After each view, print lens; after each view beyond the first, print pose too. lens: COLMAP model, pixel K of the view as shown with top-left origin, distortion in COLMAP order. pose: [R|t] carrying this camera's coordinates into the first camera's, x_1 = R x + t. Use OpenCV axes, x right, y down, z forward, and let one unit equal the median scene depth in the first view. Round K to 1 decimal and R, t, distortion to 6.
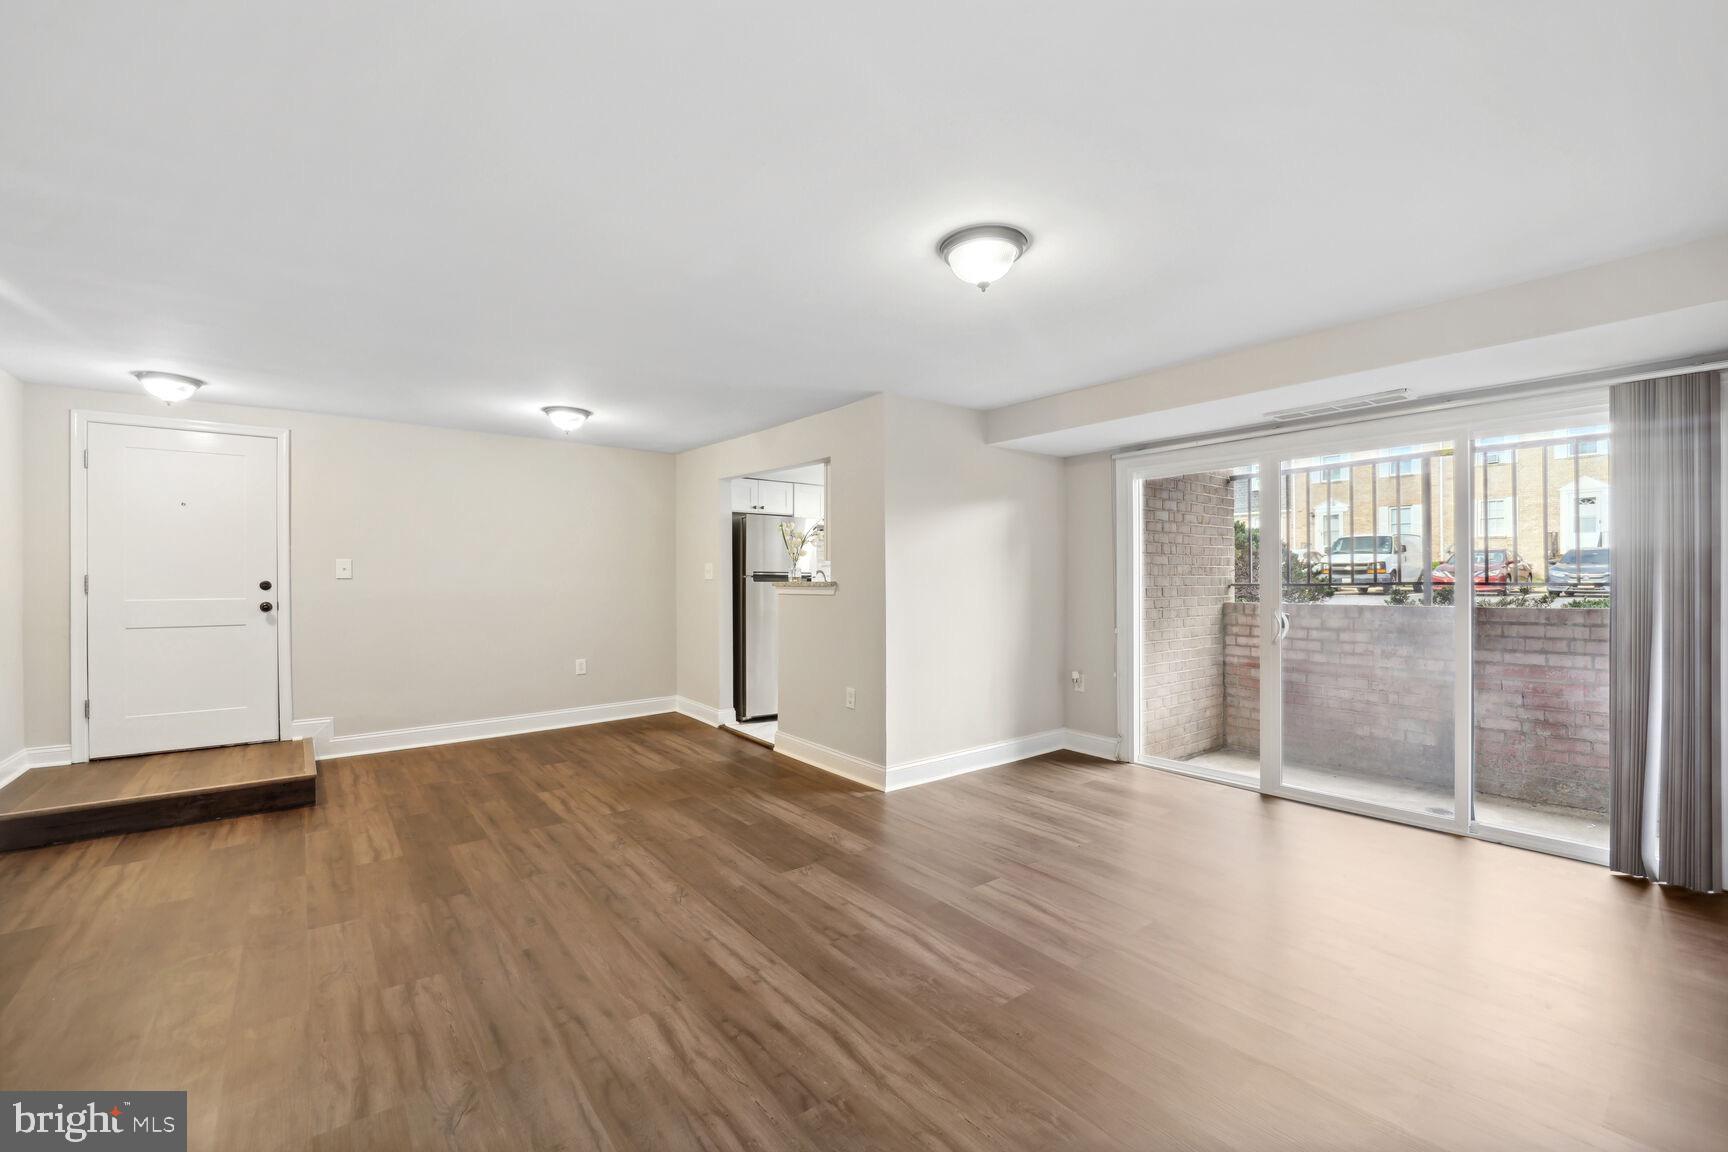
lens RADIAL K [[707.0, 0, 864.0], [0, 707.0, 576.0], [0, 0, 1]] dist [-0.019690, 0.000010]
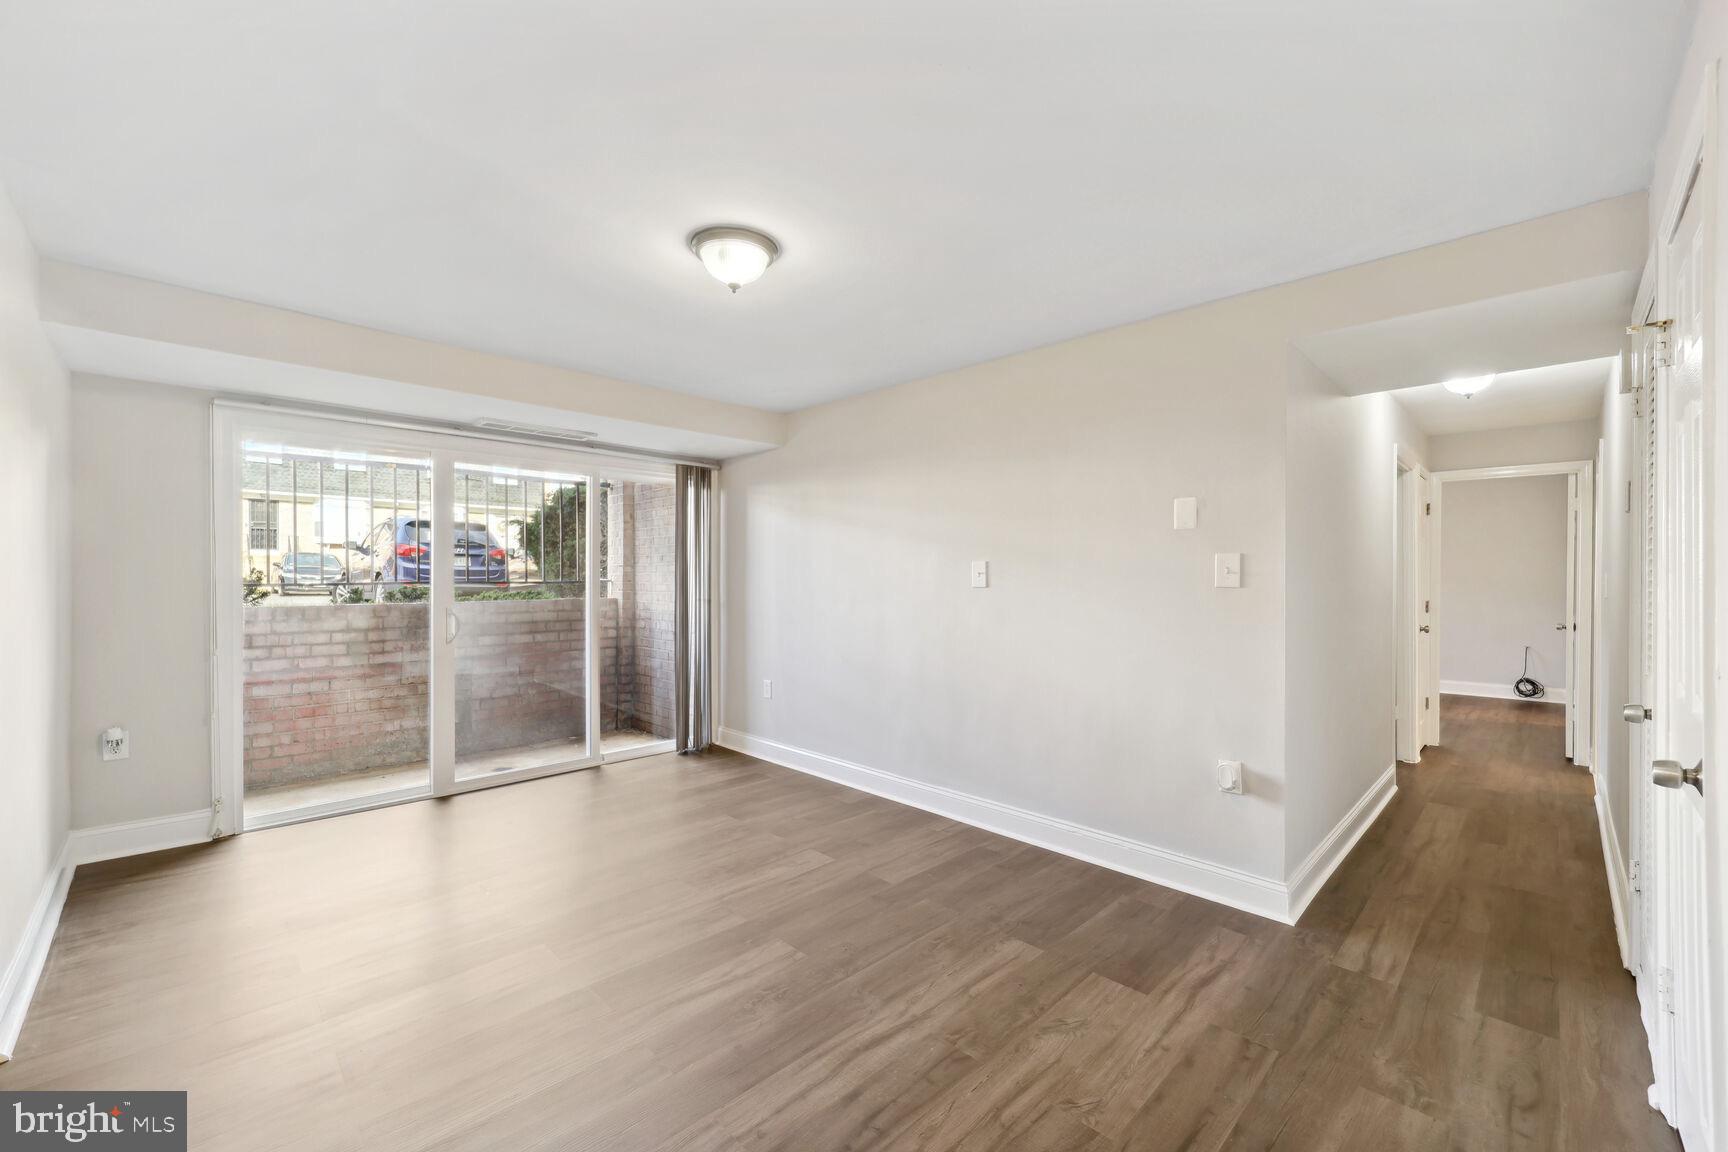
lens RADIAL K [[701.1, 0, 864.0], [0, 701.1, 576.0], [0, 0, 1]] dist [-0.000699, -0.000058]
pose [[-0.111887, 0.004359, 0.993711, -0.497720], [-0.006536, 0.999966, -0.005123, 0.002186], [-0.993699, -0.007068, -0.111854, 0.548441]]
